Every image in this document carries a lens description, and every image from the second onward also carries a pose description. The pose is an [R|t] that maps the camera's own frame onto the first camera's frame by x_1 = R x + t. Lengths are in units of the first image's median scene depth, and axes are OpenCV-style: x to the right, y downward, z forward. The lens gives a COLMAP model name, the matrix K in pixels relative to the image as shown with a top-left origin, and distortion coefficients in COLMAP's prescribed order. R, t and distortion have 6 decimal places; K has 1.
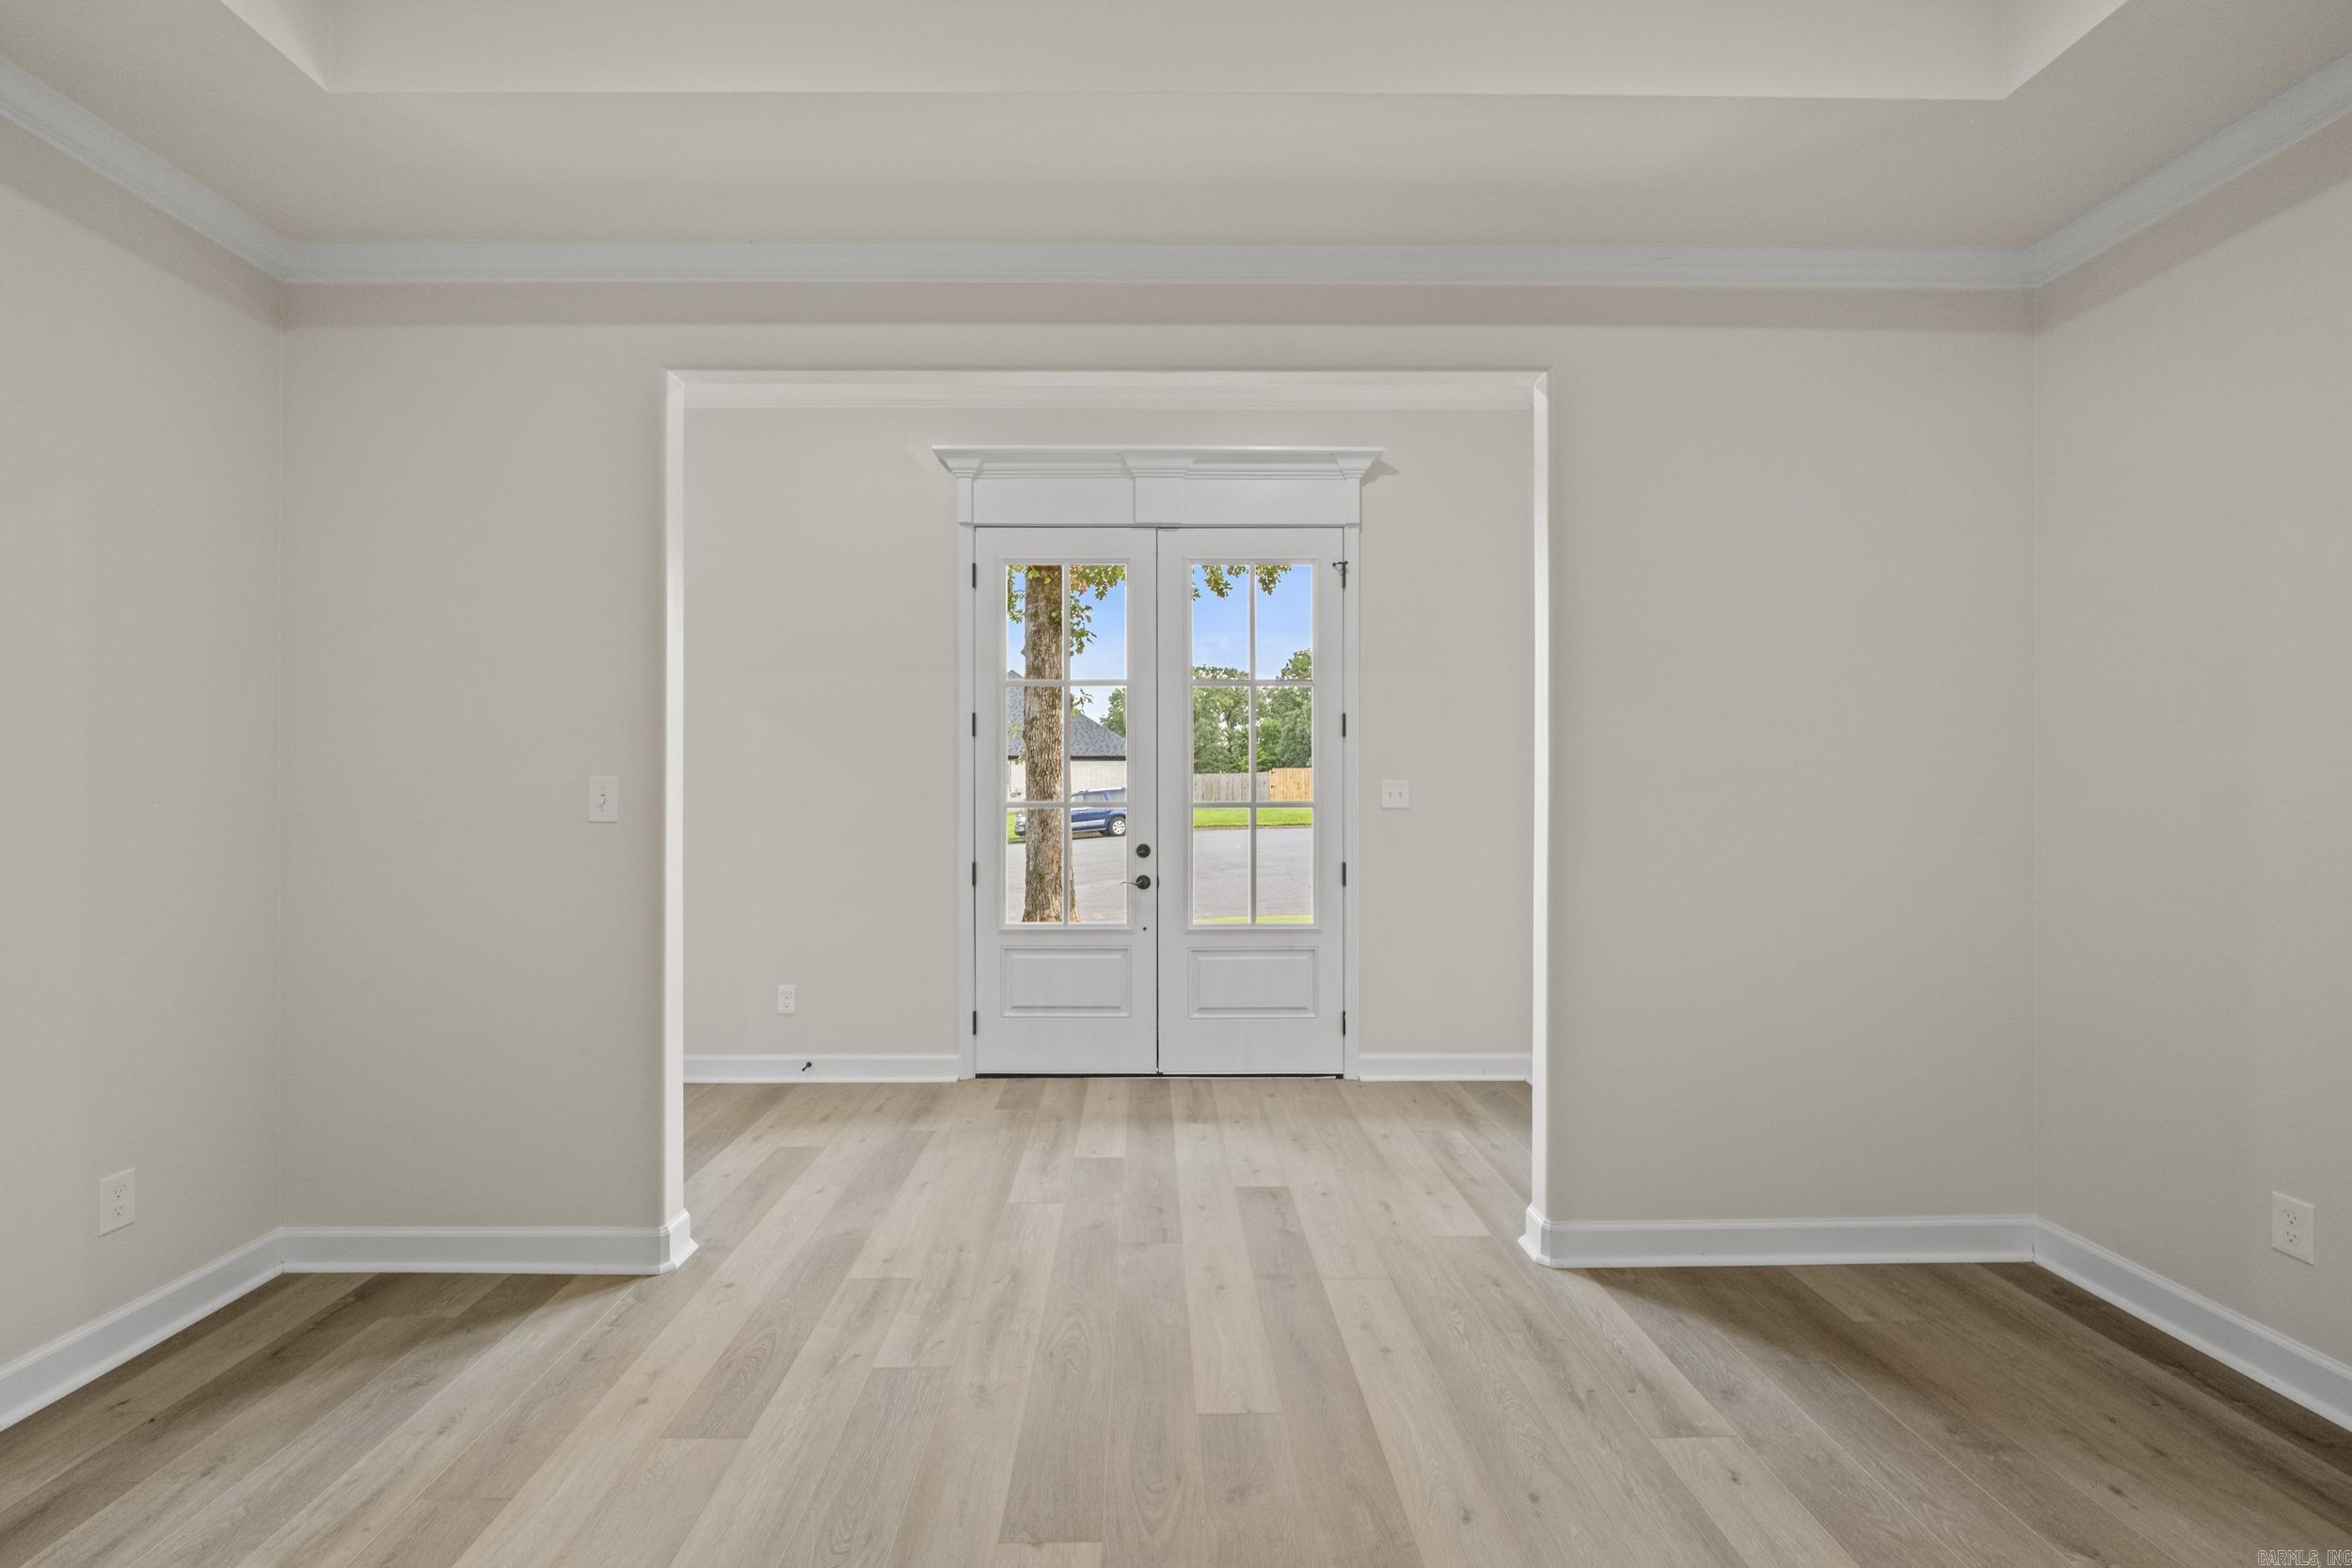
lens RADIAL K [[1017.4, 0, 1158.2], [0, 1017.4, 776.9], [0, 0, 1]] dist [-0.007234, 0.000442]
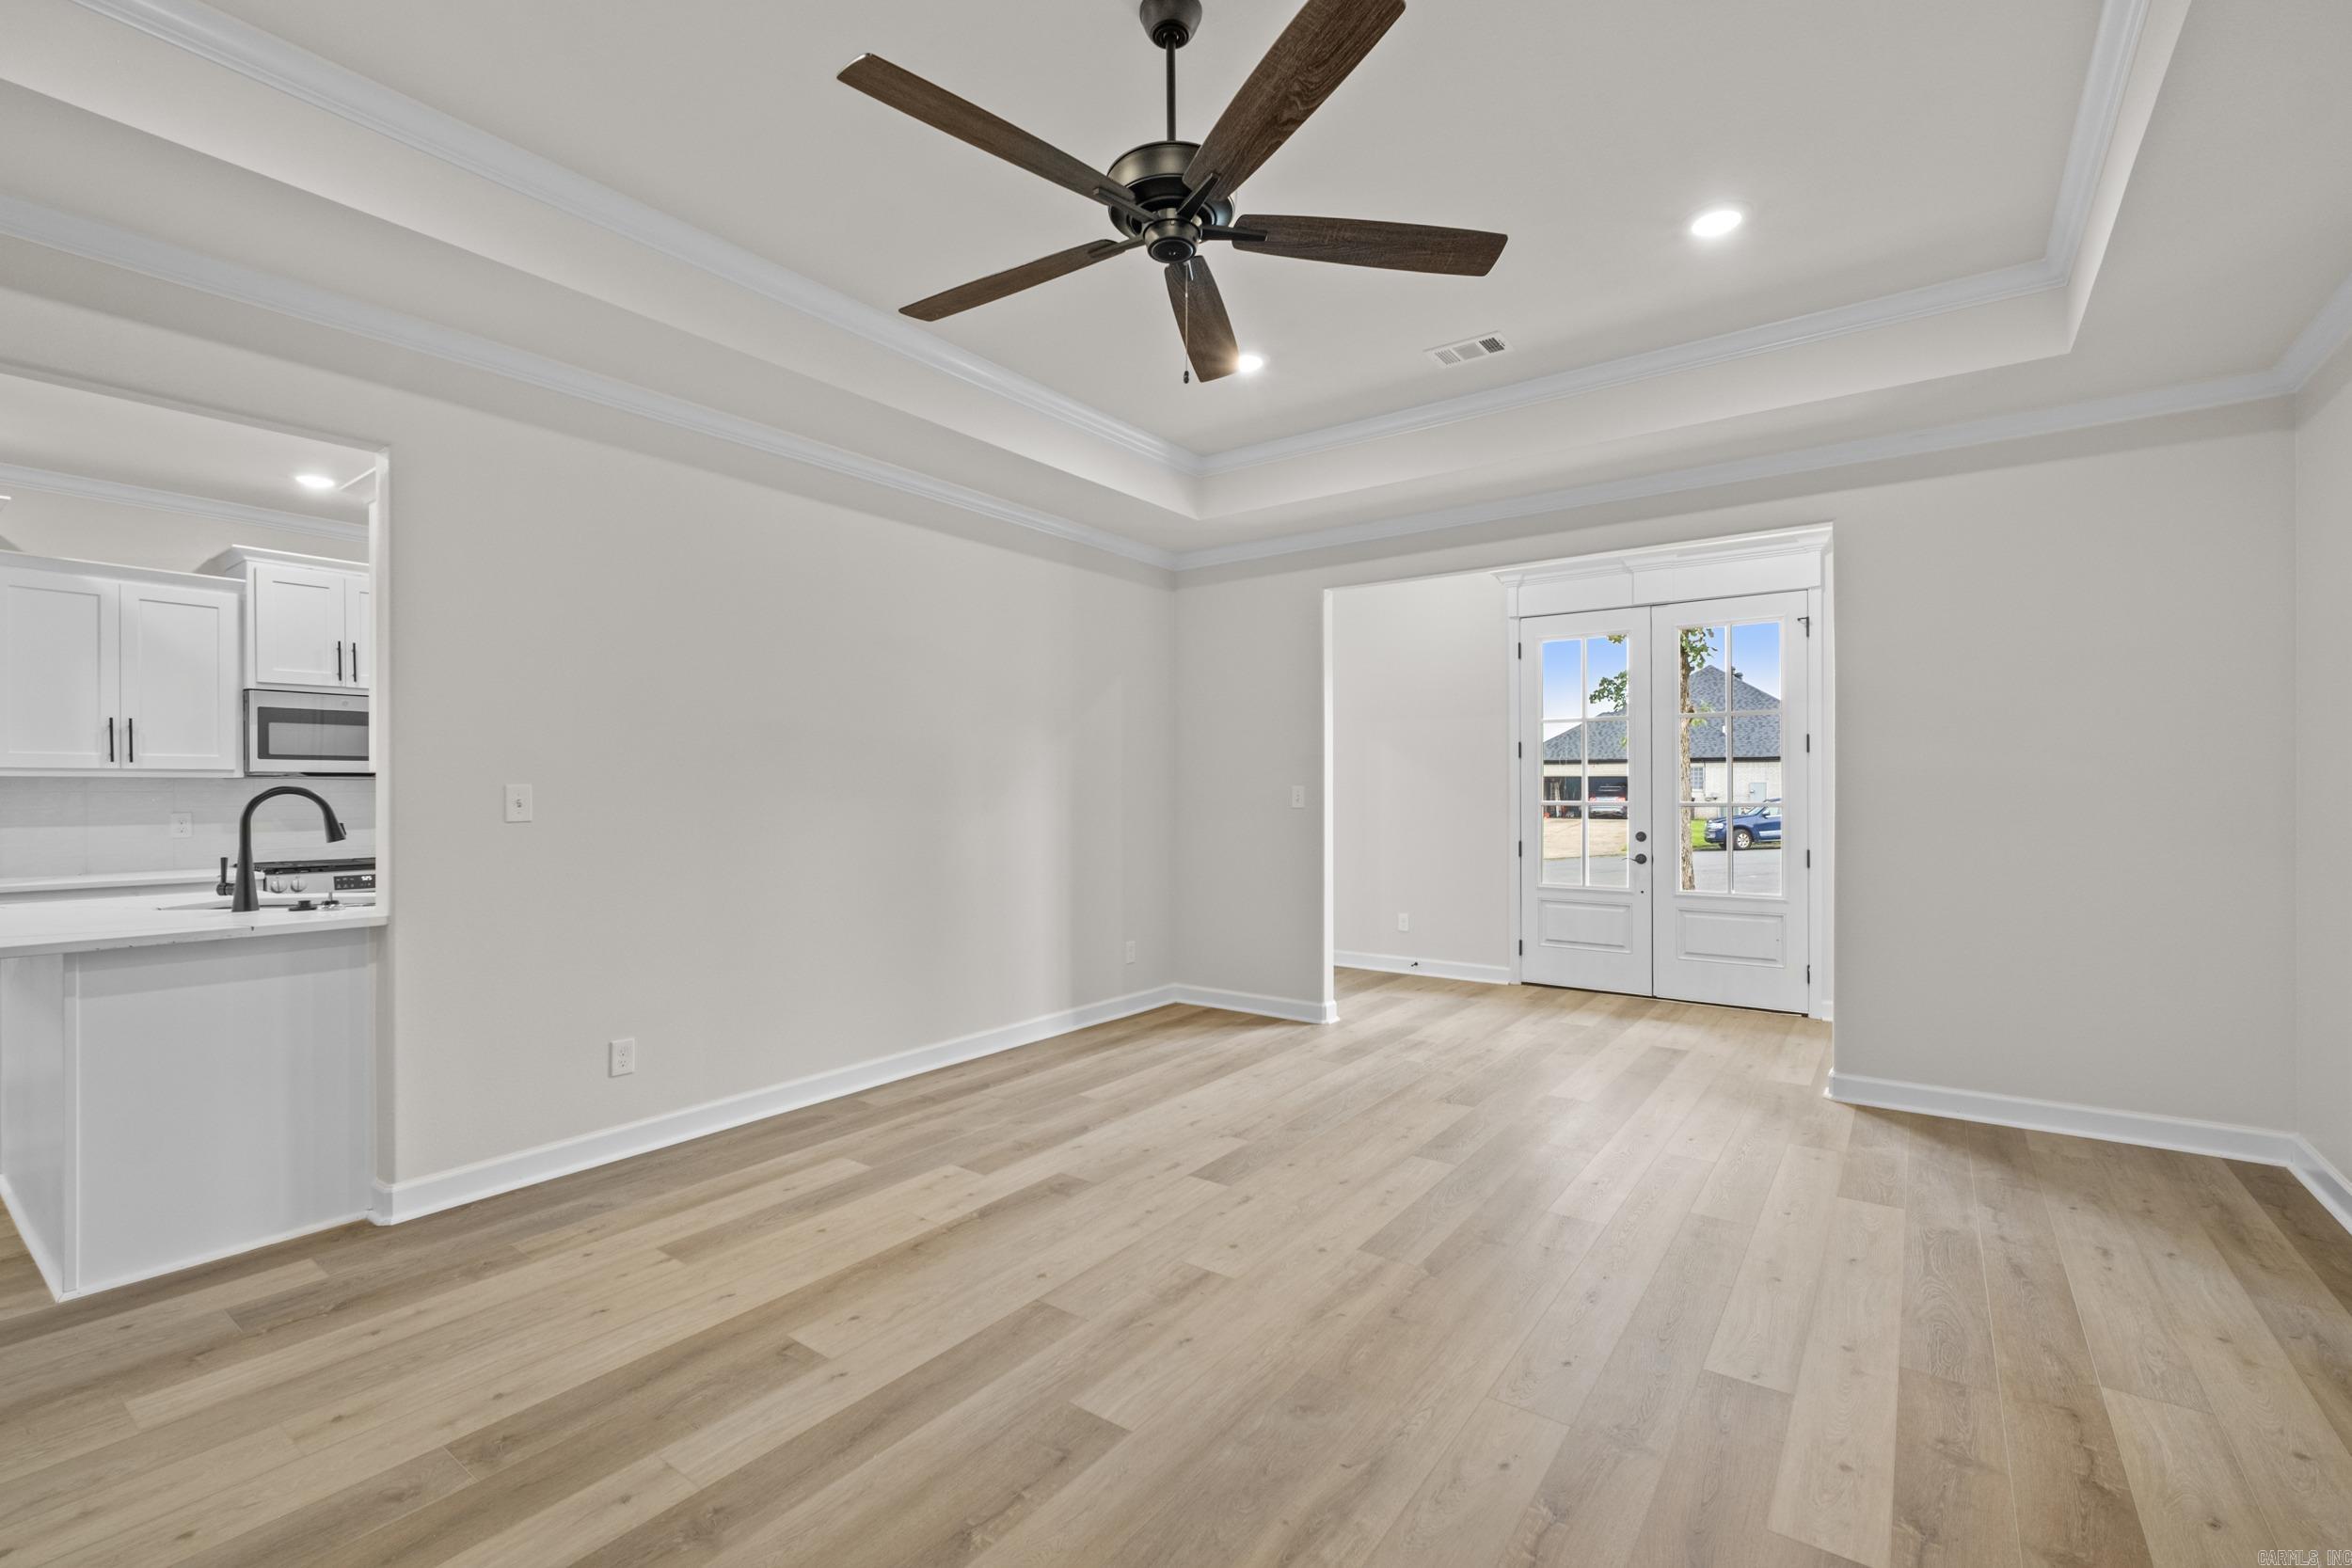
lens RADIAL K [[1025.7, 0, 1155.4], [0, 1025.7, 789.6], [0, 0, 1]] dist [-0.006573, -0.000569]
pose [[0.791274, -0.000871, -0.611461, 0.511538], [0.006474, 0.999955, 0.006953, -0.010653], [0.611428, -0.009460, 0.791244, -0.847616]]
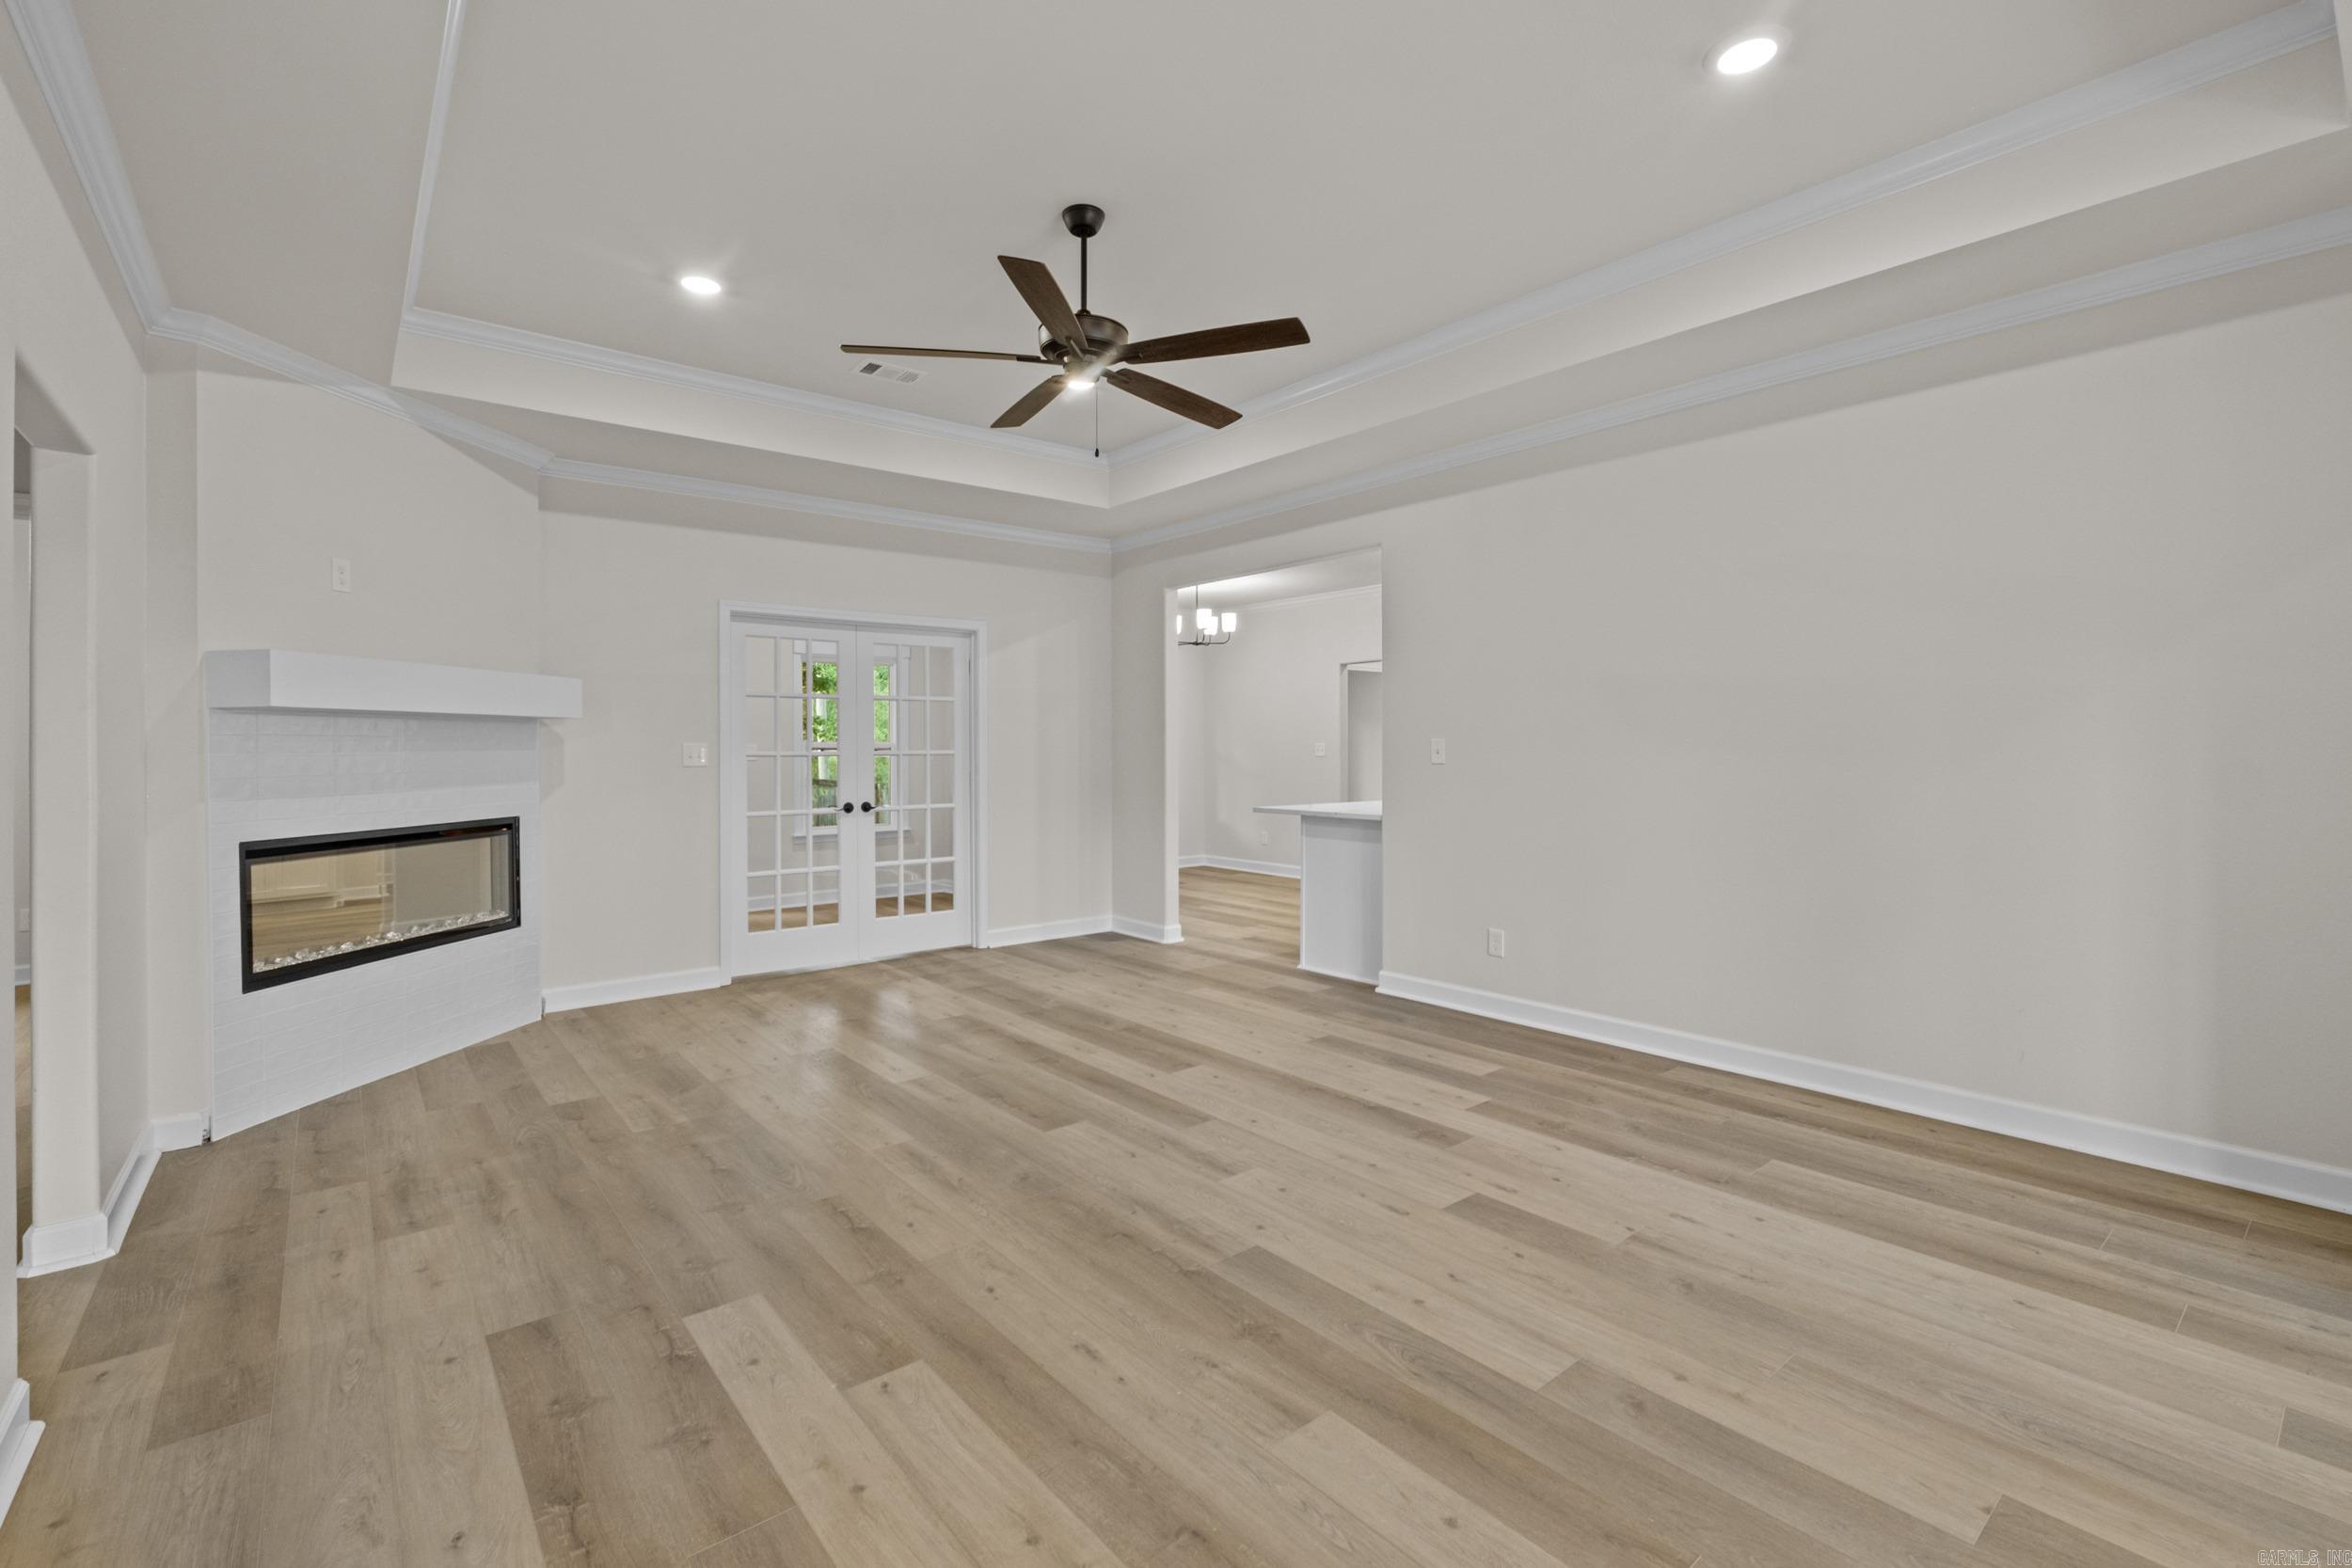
lens RADIAL K [[1026.7, 0, 1169.6], [0, 1026.7, 748.9], [0, 0, 1]] dist [-0.005499, 0.000112]
pose [[-0.783087, 0.007008, -0.621872, 0.689925], [0.011331, 0.999931, -0.003000, 0.005433], [0.621809, -0.009395, -0.783113, 0.794752]]
